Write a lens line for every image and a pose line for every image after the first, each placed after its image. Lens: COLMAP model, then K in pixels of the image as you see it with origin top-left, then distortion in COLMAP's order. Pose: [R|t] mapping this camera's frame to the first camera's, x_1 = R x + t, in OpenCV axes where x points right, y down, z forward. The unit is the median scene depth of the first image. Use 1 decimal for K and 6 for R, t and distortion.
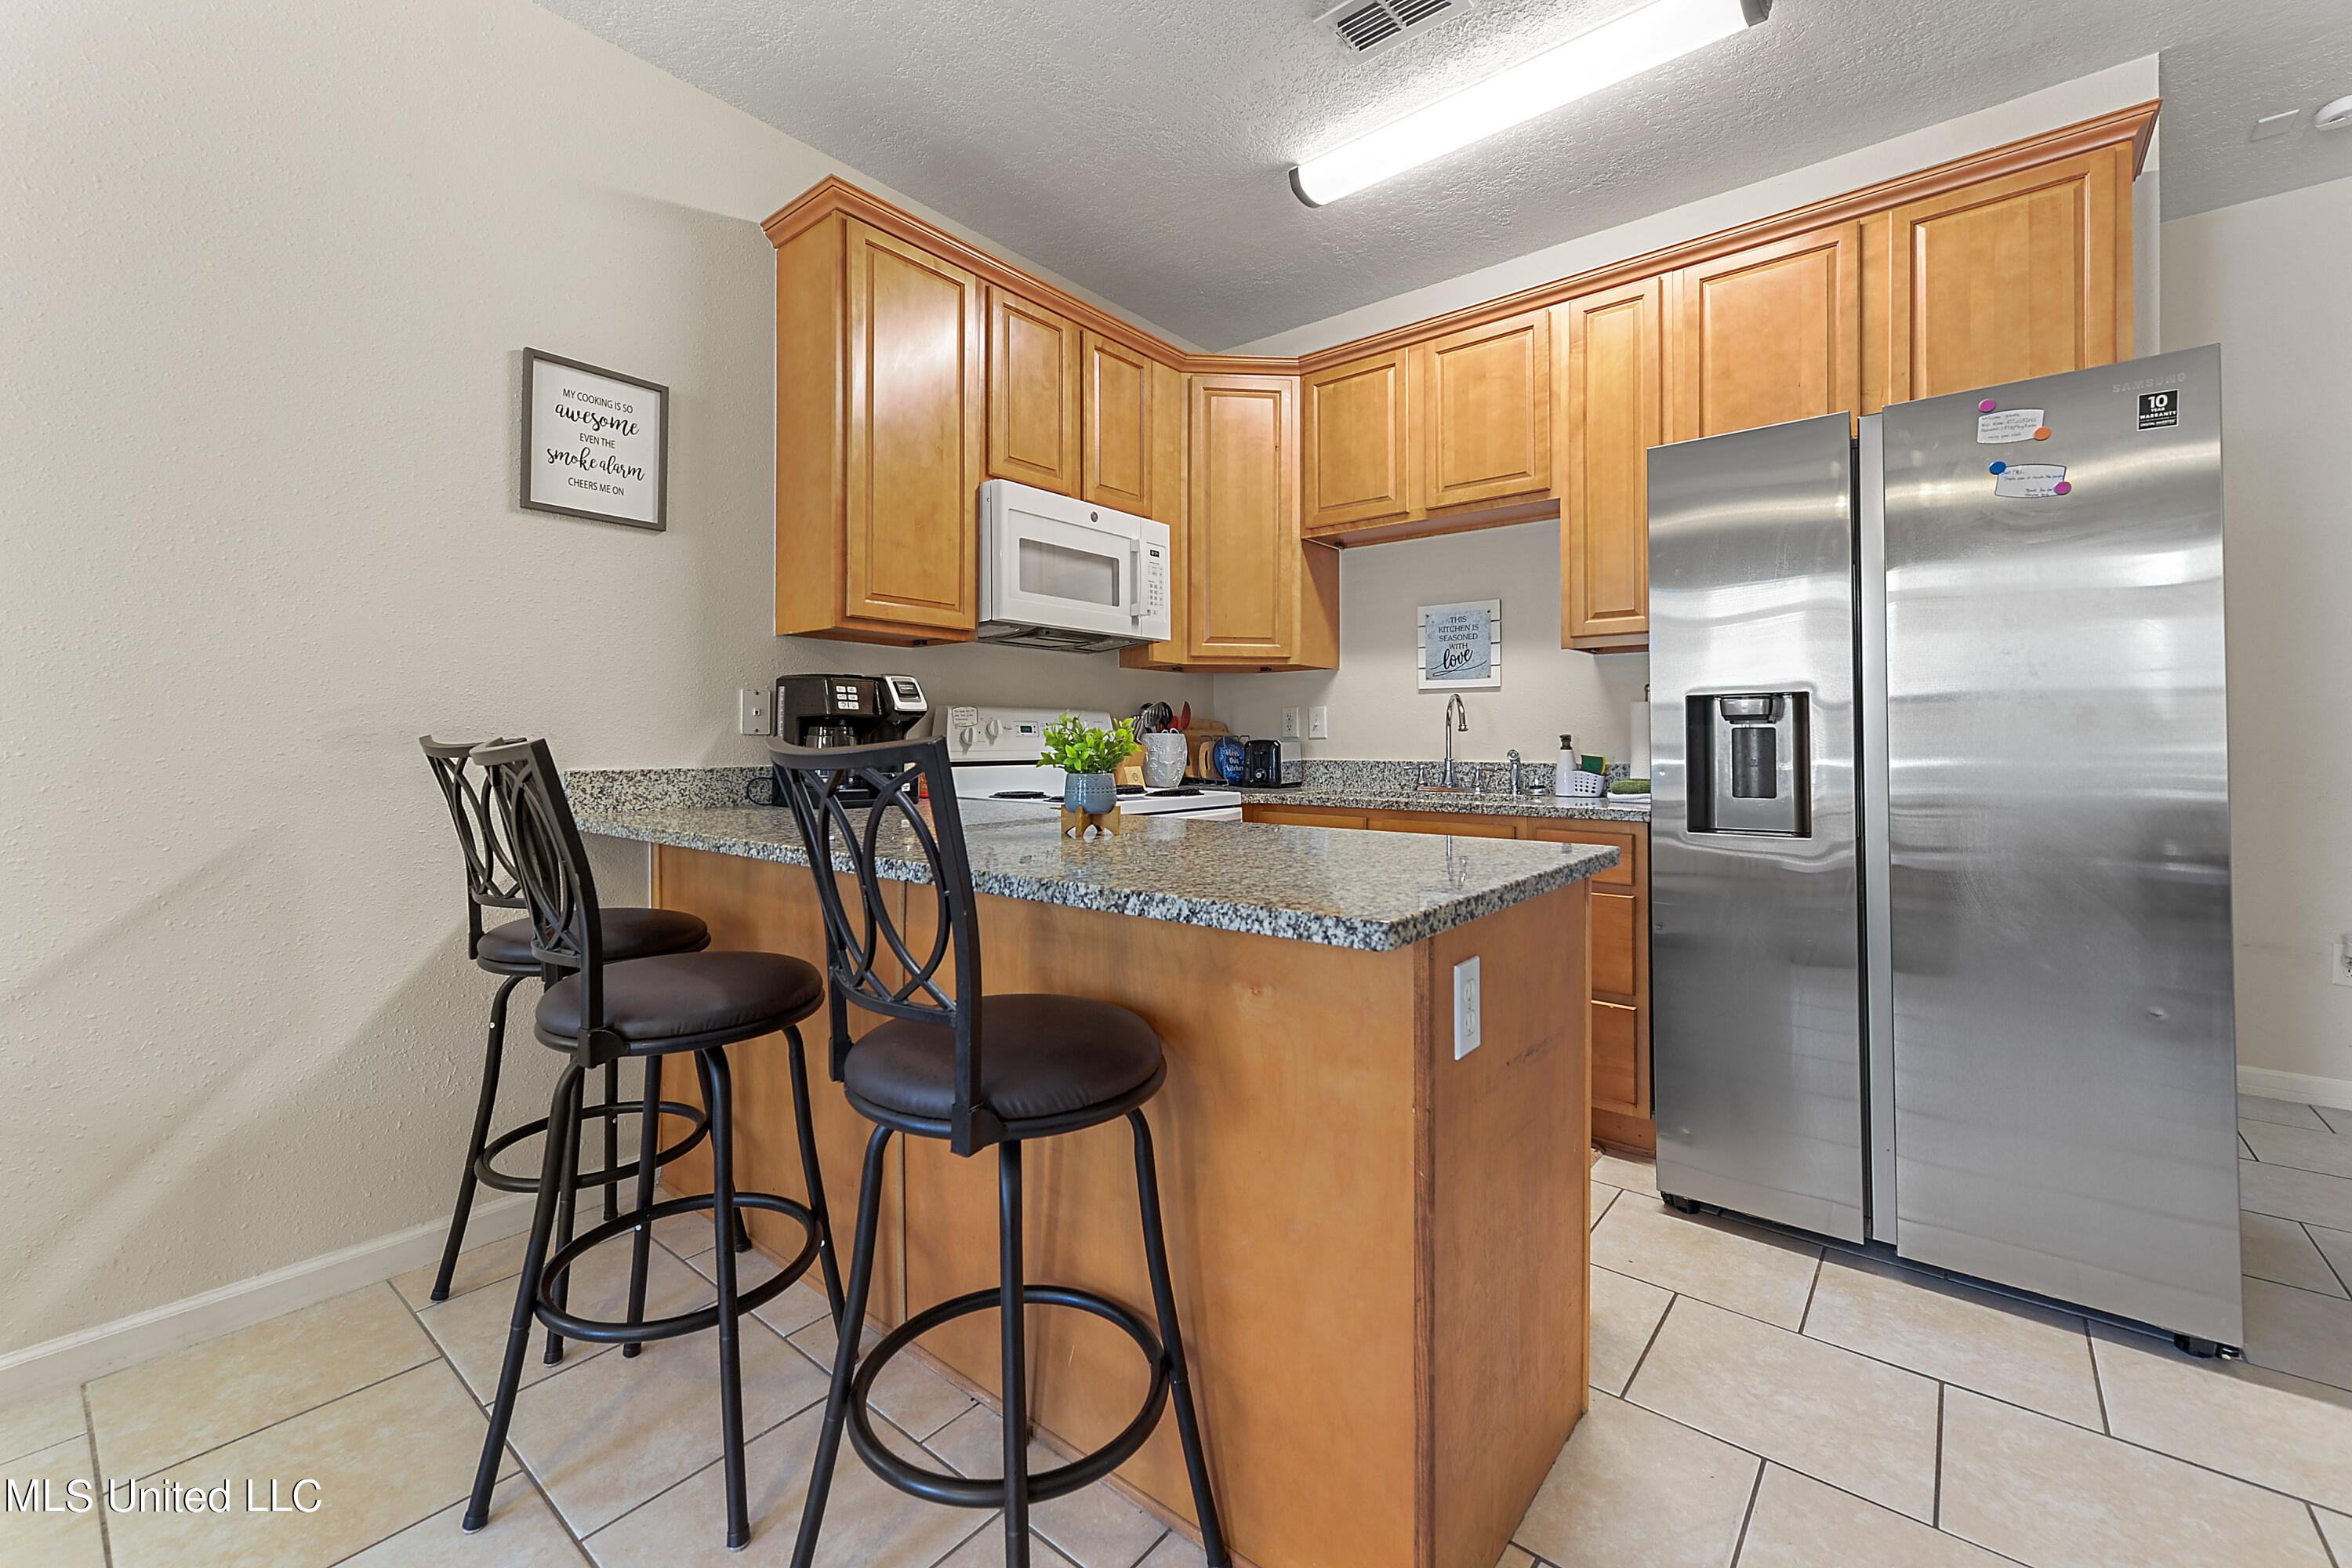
lens RADIAL K [[940.4, 0, 1185.9], [0, 940.4, 733.8], [0, 0, 1]] dist [0.007408, -0.001432]
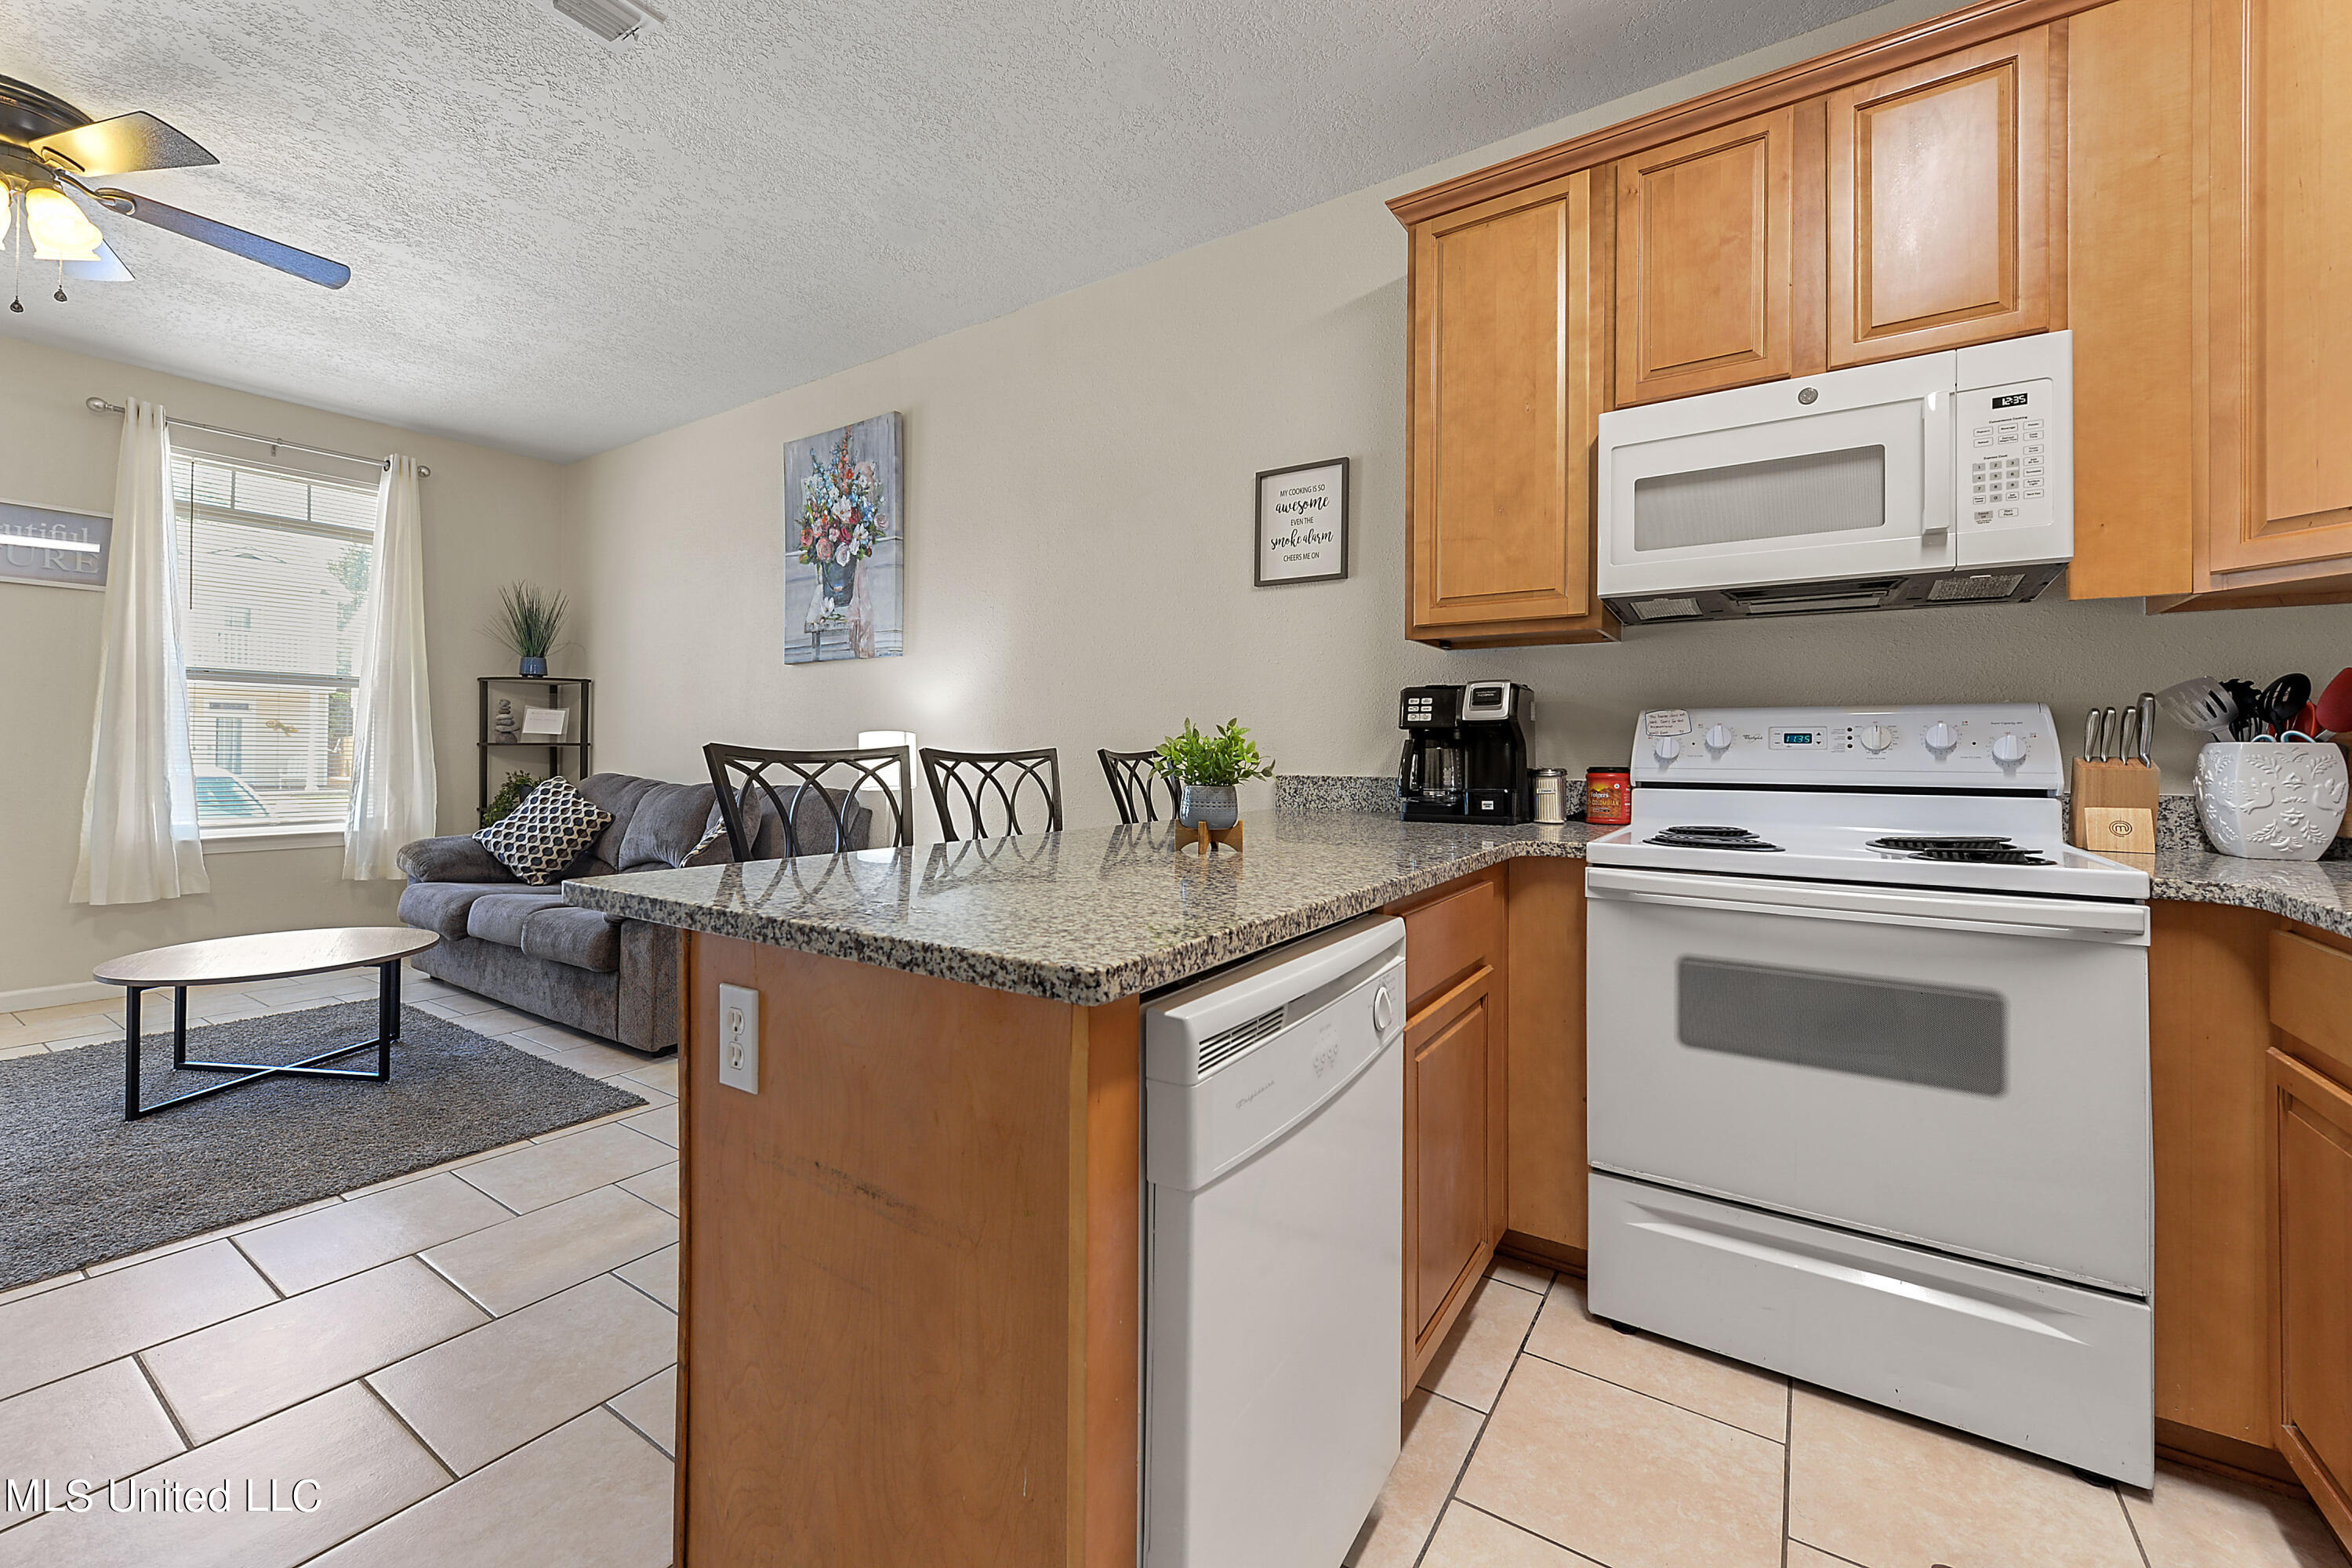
lens RADIAL K [[940.4, 0, 1159.4], [0, 940.4, 745.8], [0, 0, 1]] dist [0.007408, -0.001432]
pose [[0.089799, -0.009341, -0.995916, 0.595243], [-0.002271, 0.999951, -0.009584, 0.010077], [0.995957, 0.003122, 0.089774, 0.636580]]
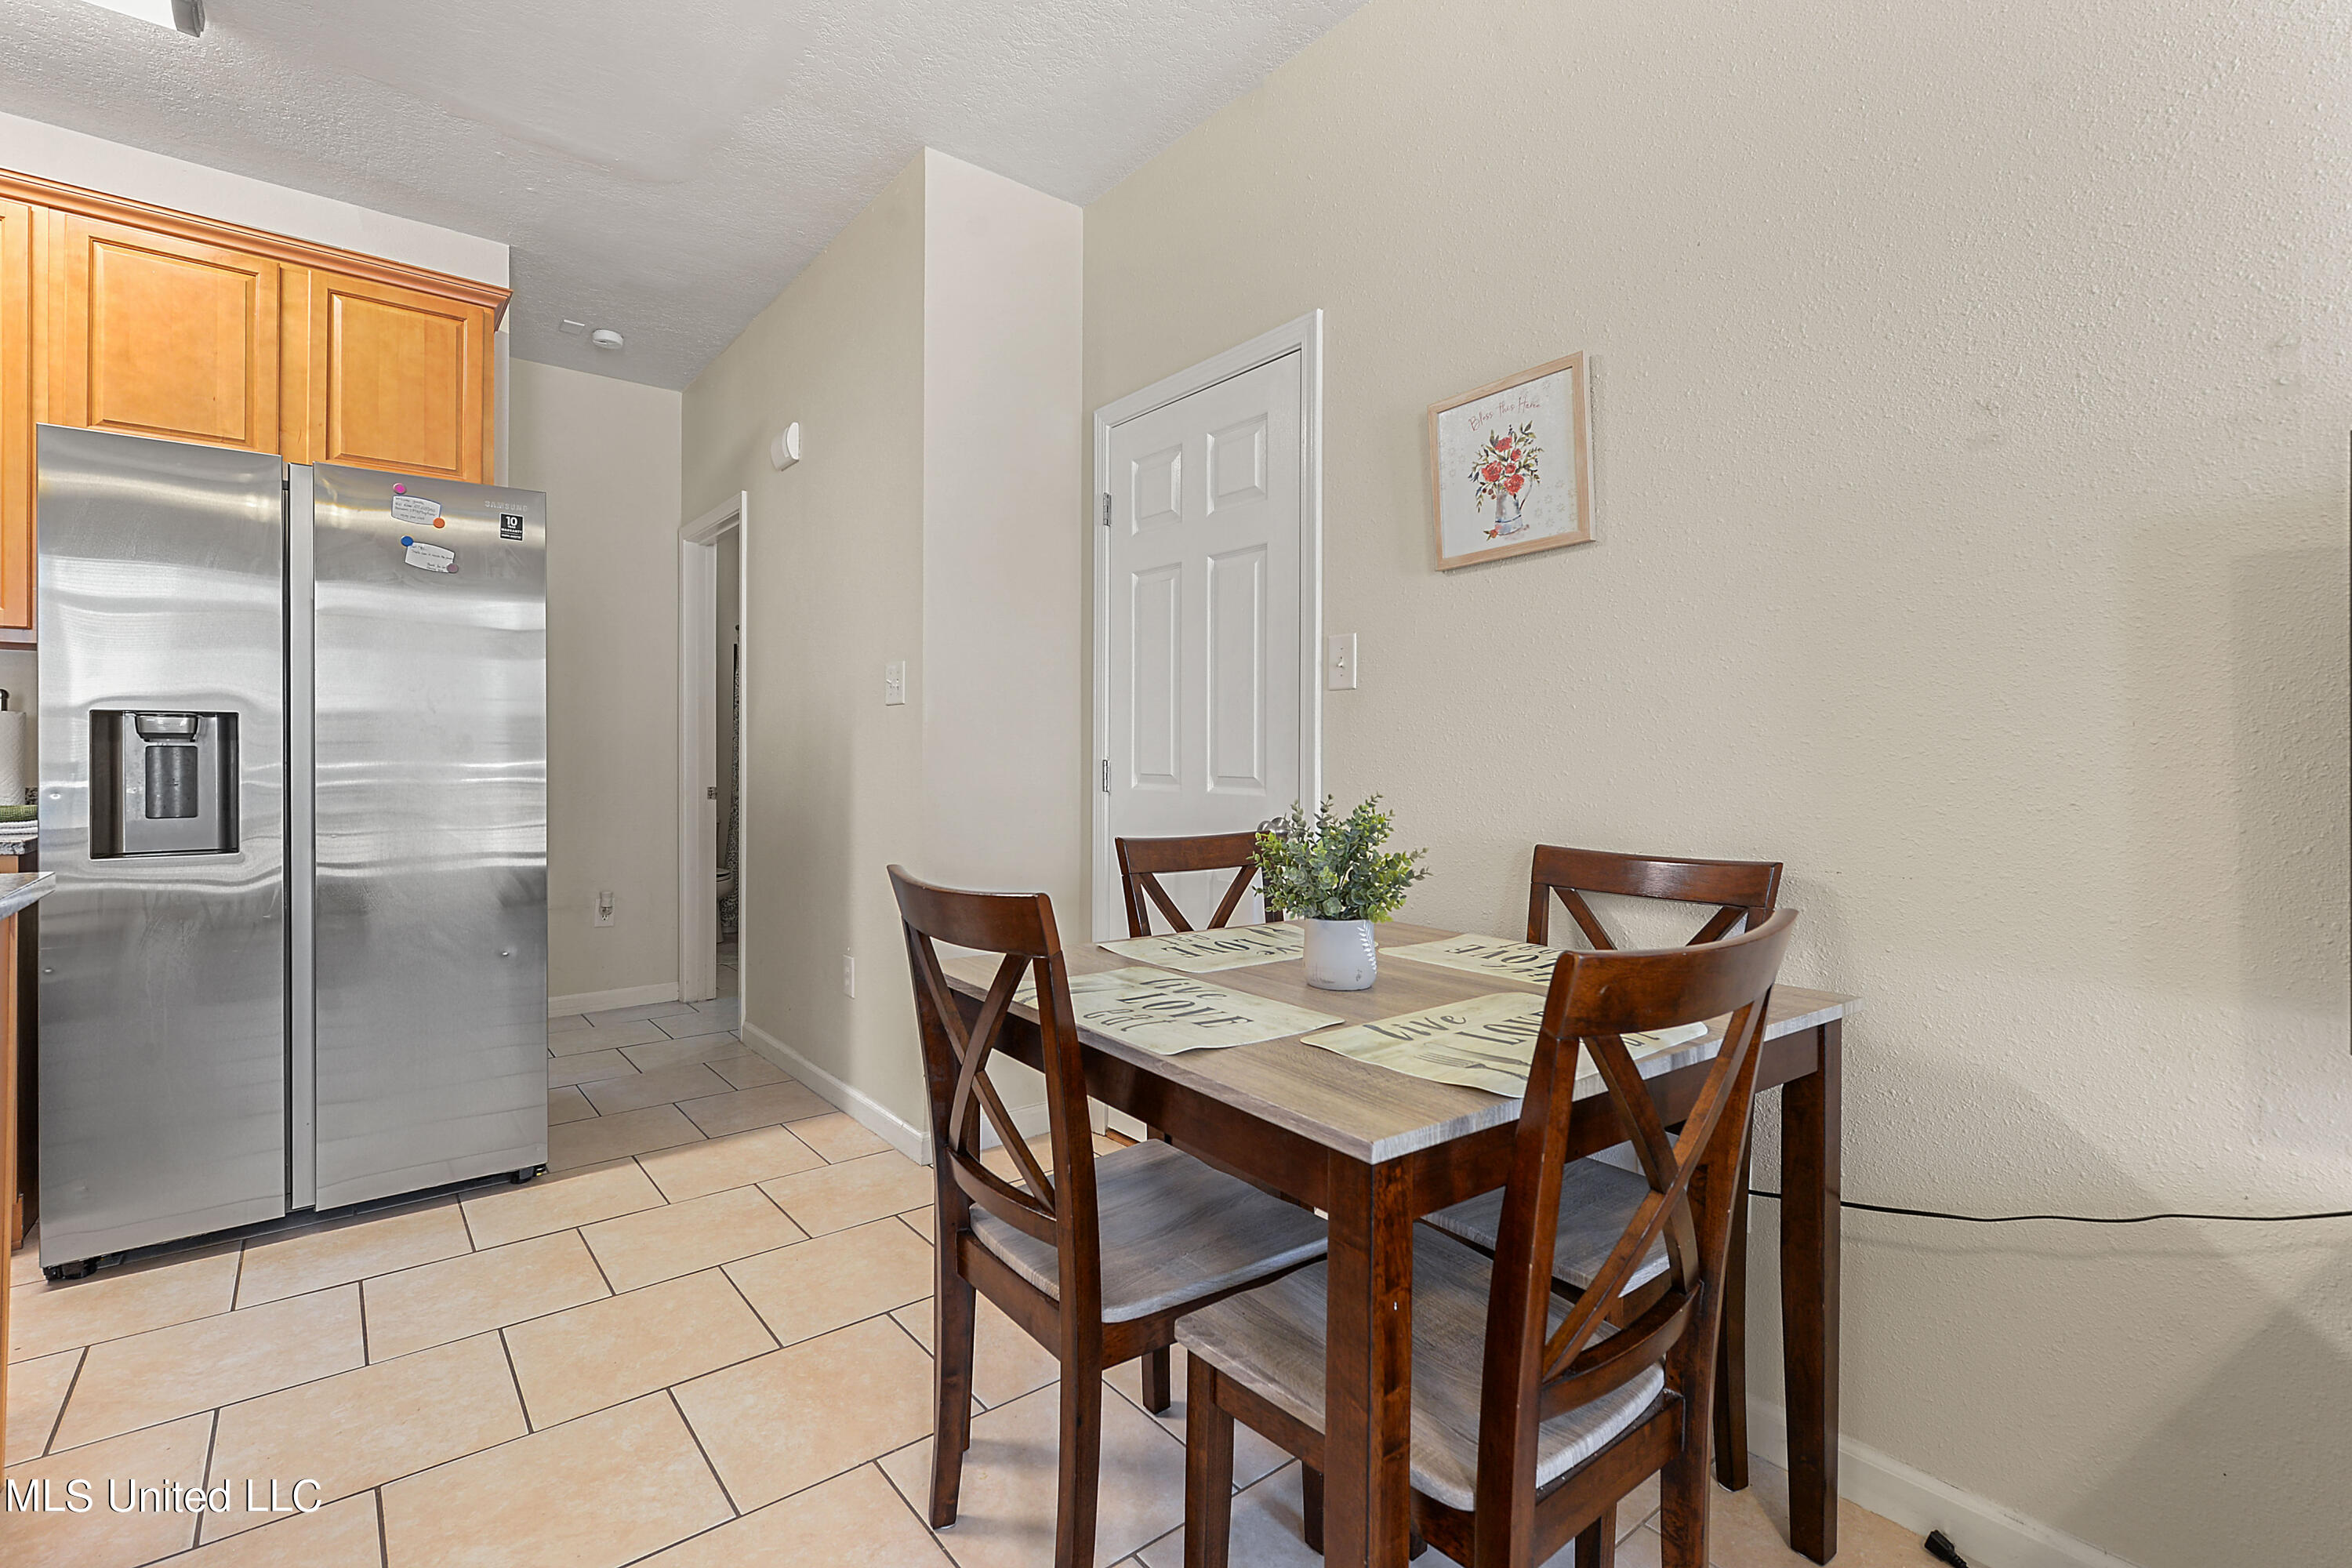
lens RADIAL K [[1058.1, 0, 1159.8], [0, 1058.1, 753.8], [0, 0, 1]] dist [0.003475, -0.001398]
pose [[0.204590, 0.006161, 0.978828, -0.237080], [-0.010408, 0.999937, -0.004118, -0.004539], [-0.978792, -0.009345, 0.204641, -0.202791]]
